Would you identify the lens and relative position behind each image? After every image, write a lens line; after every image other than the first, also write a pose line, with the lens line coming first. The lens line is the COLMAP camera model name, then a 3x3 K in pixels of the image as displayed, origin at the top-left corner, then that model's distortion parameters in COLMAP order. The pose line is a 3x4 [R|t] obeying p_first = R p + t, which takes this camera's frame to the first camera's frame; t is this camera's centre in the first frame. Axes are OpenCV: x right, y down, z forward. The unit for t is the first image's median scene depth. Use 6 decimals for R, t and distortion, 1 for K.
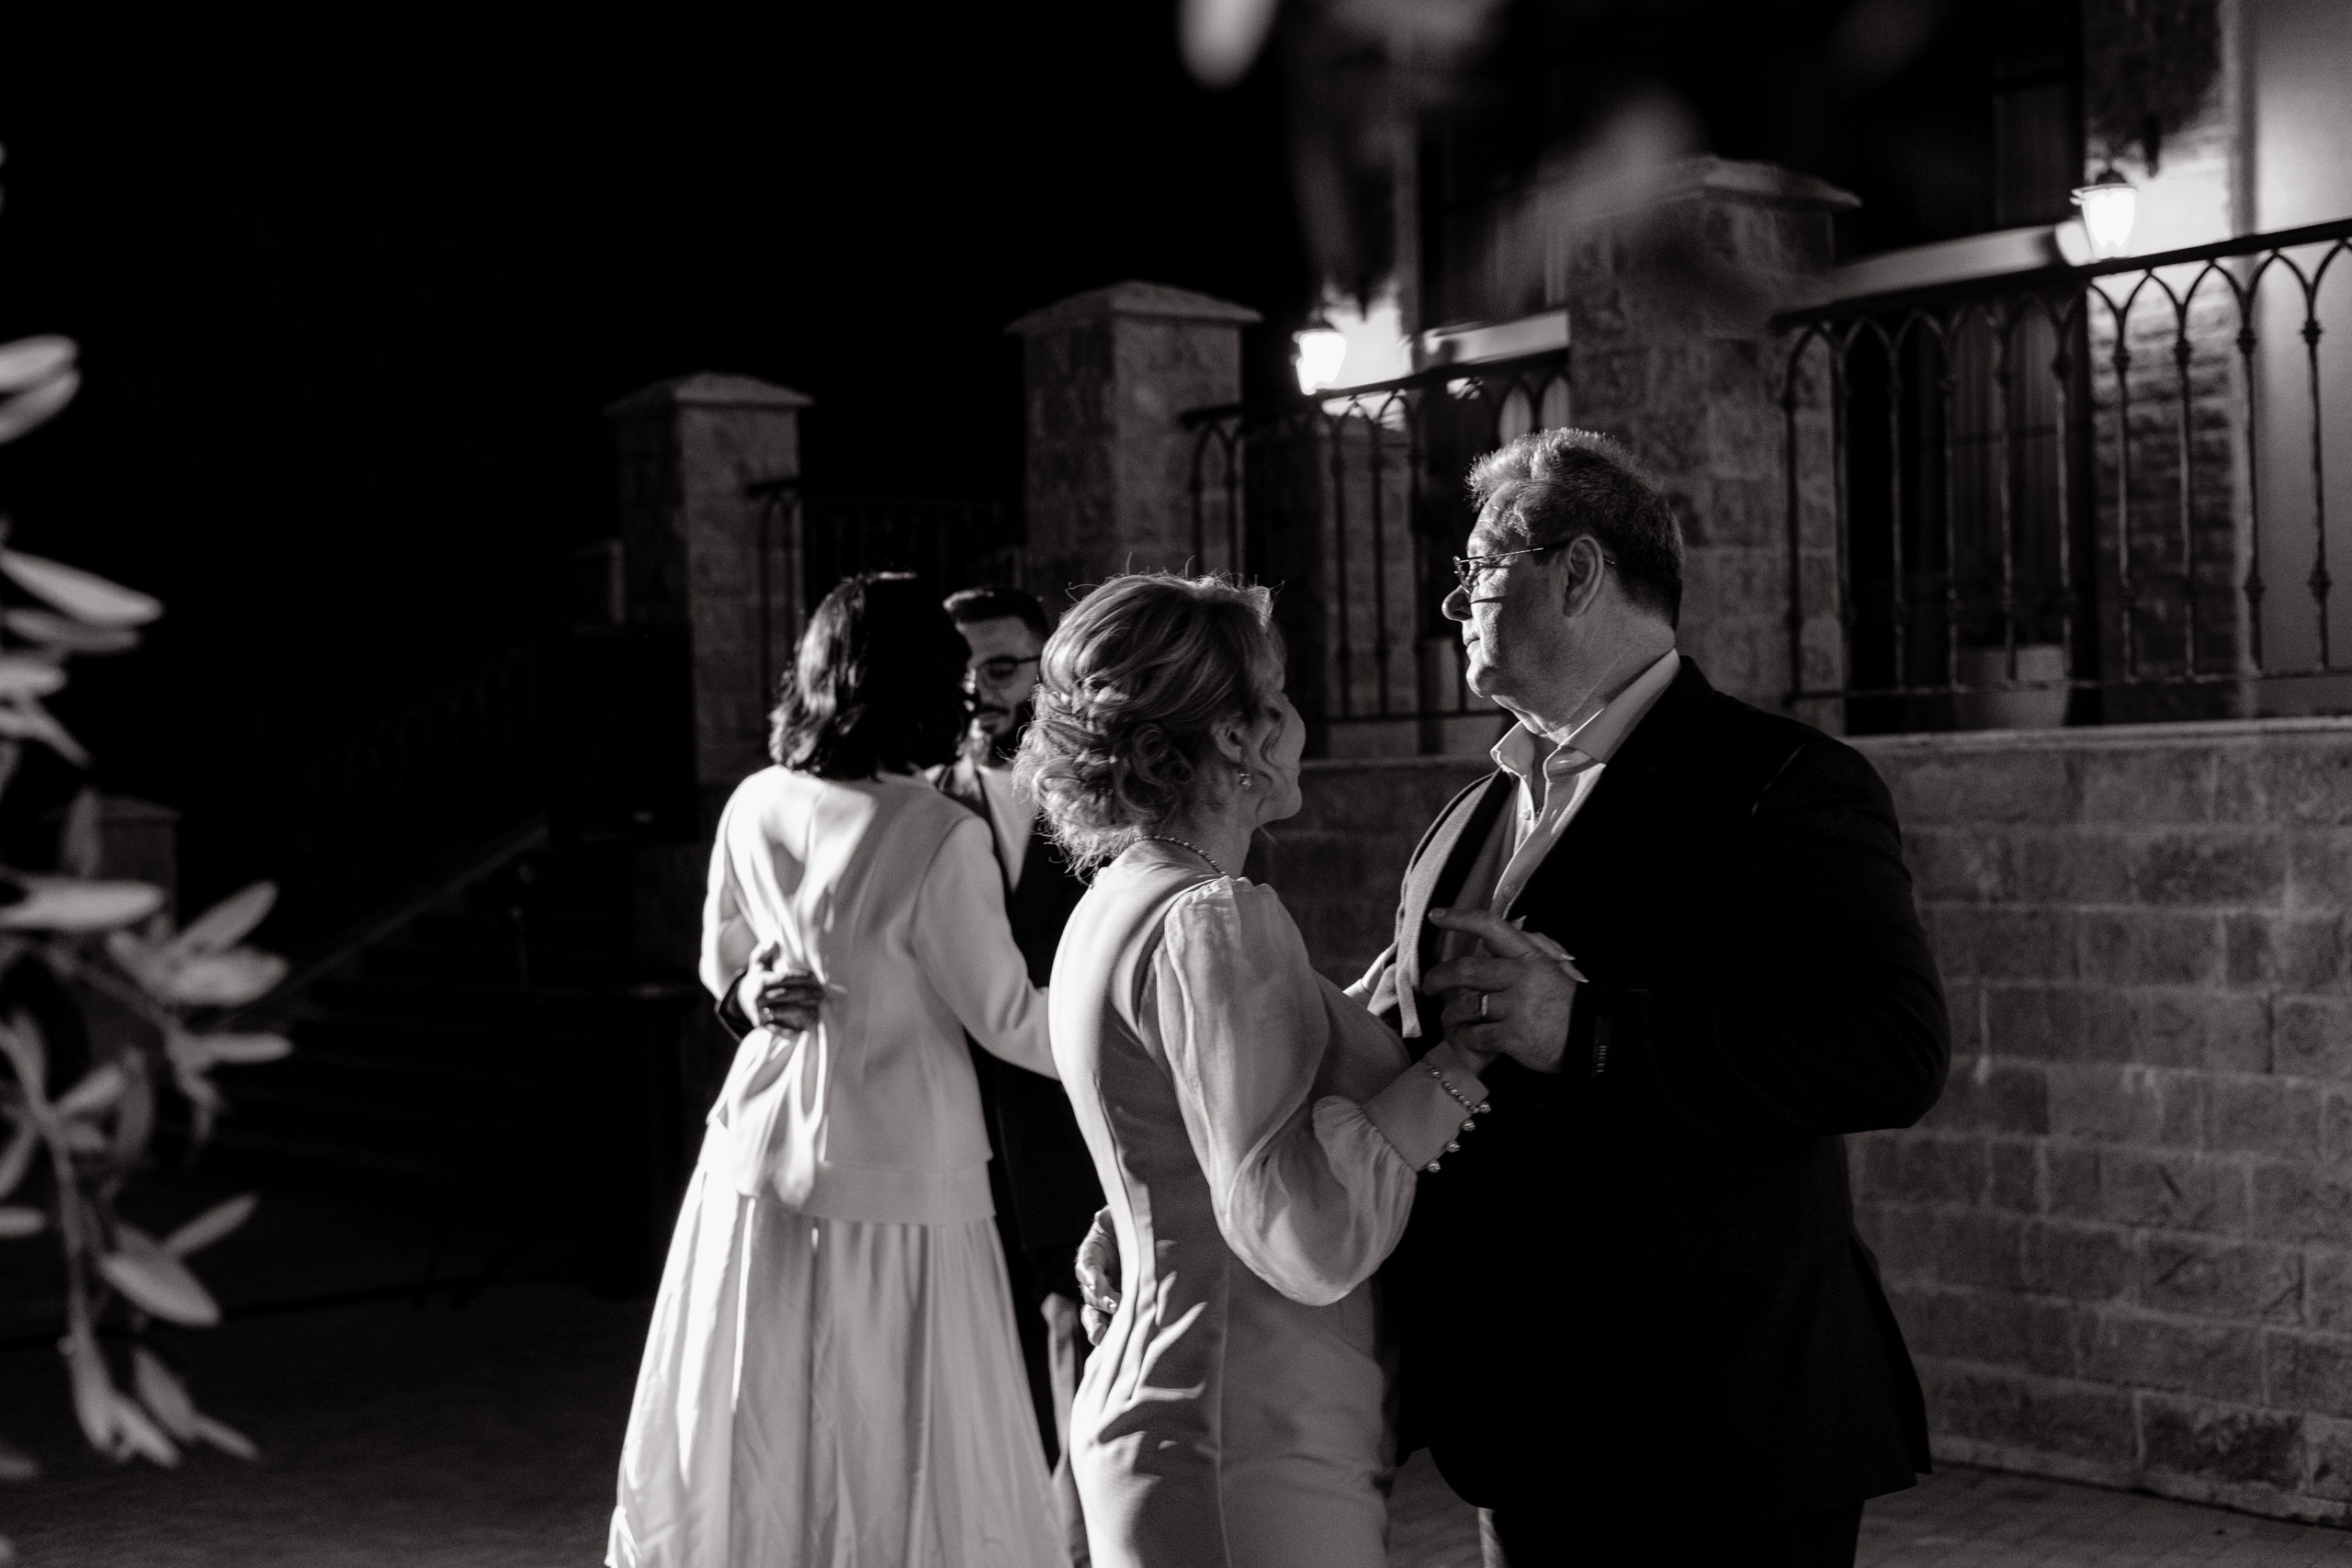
lens RADIAL K [[3344.7, 0, 1117.6], [0, 3344.7, 775.1], [0, 0, 1]] dist [-0.010195, 0.136747]
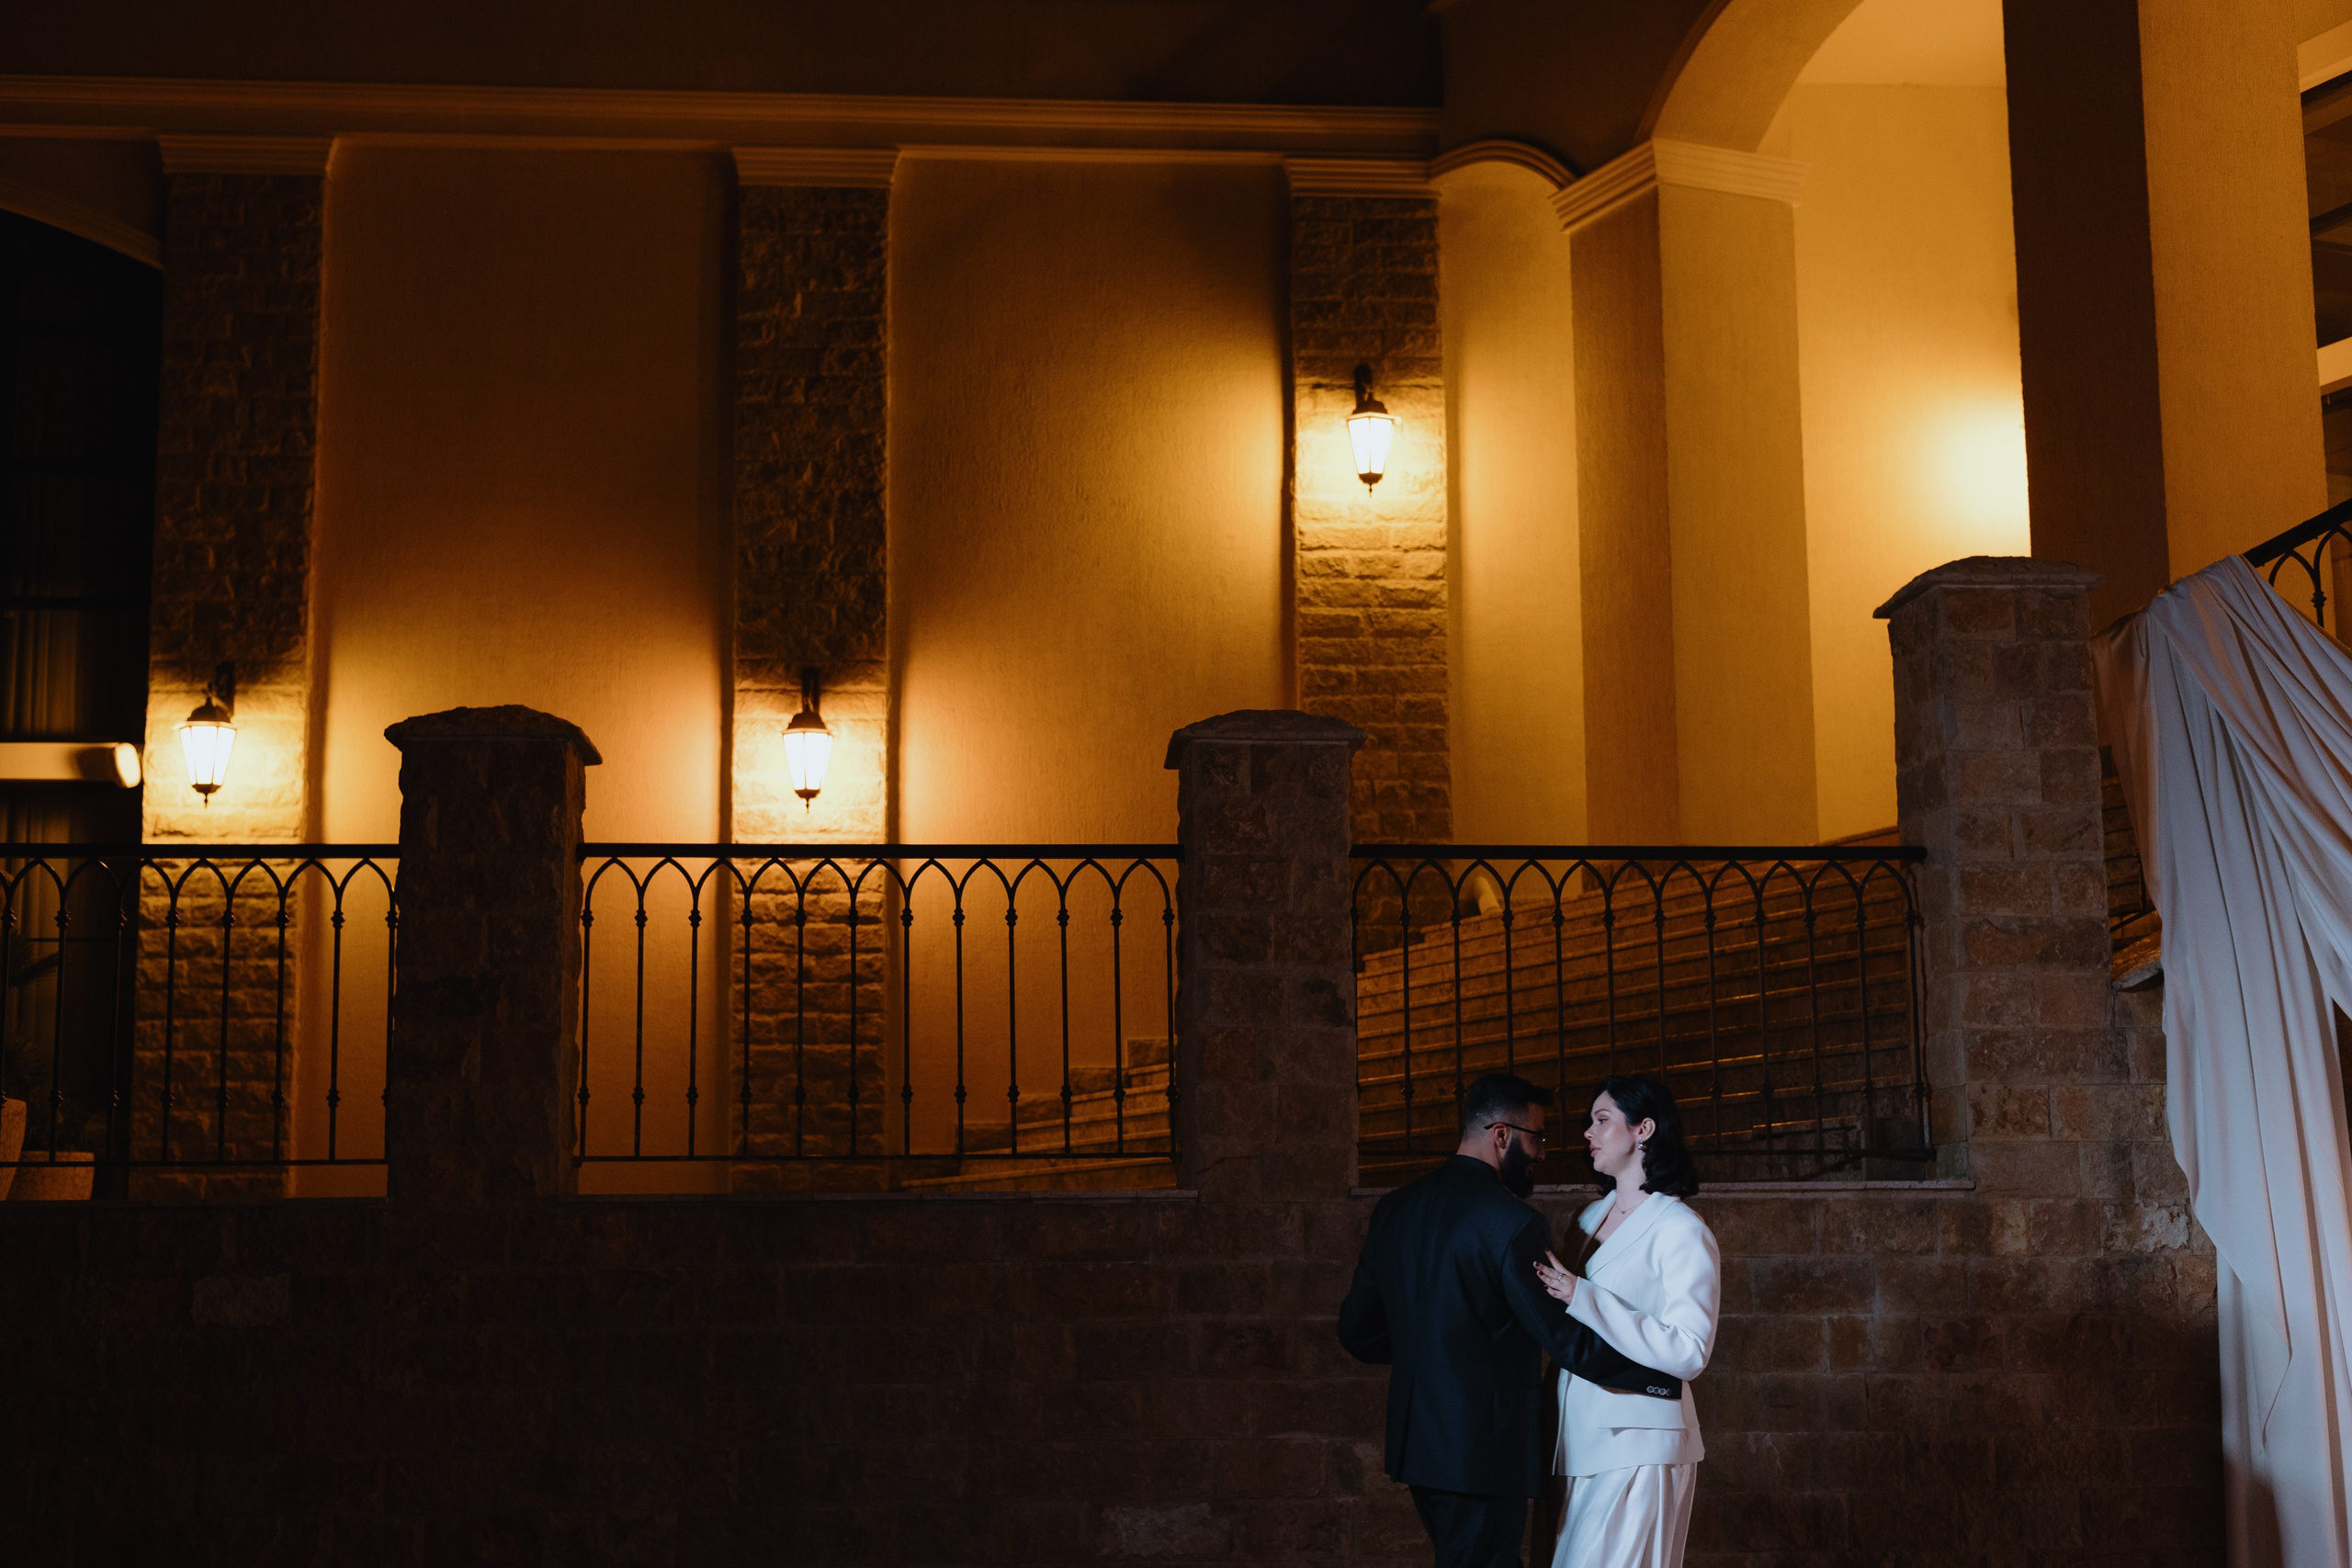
lens RADIAL K [[3344.7, 0, 1117.6], [0, 3344.7, 775.1], [0, 0, 1]] dist [-0.010195, 0.136747]
pose [[0.564977, 0.153715, 0.810662, -1.020077], [-0.011346, 0.983848, -0.178647, 0.071351], [-0.825029, 0.091734, 0.557595, 0.431546]]
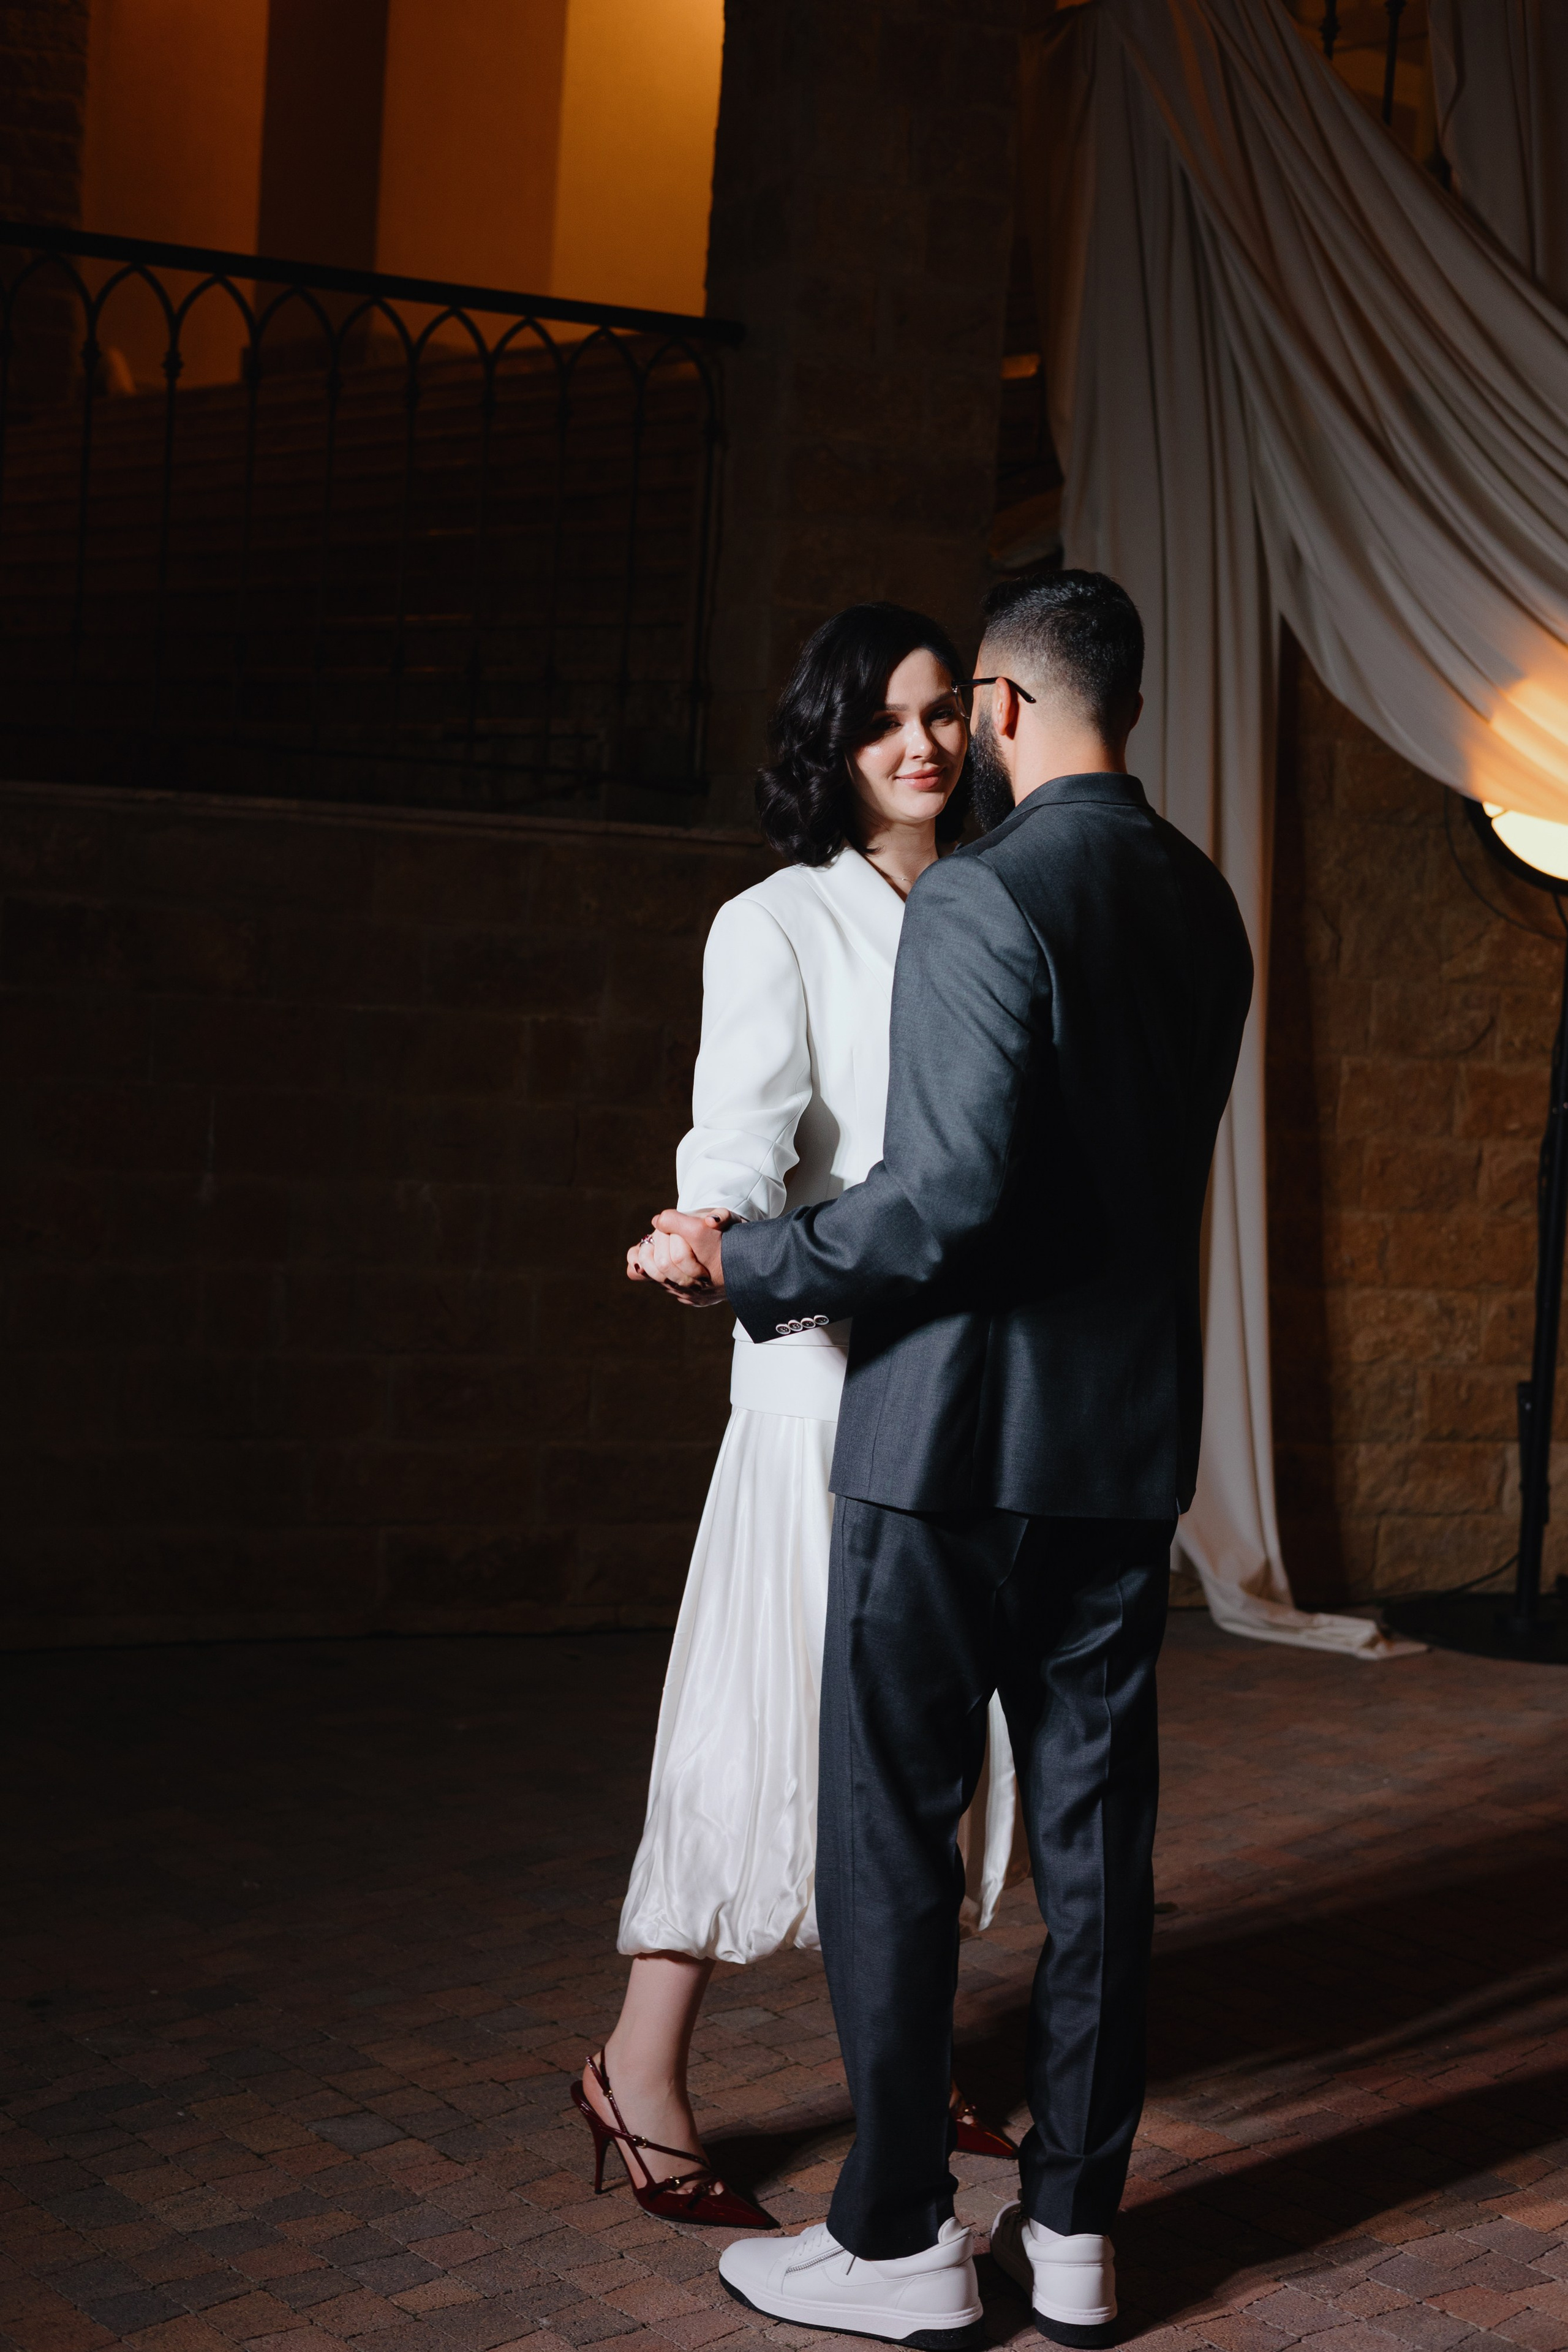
lens RADIAL K [[3345.1, 0, 863.6], [0, 3345.1, 1175.0], [0, 0, 1]] dist [-0.010195, 0.136747]
pose [[0.271386, -0.033456, 0.961889, -0.555589], [-0.078904, 0.995258, 0.056879, 0.023737], [-0.959231, -0.091333, 0.267459, 0.645777]]
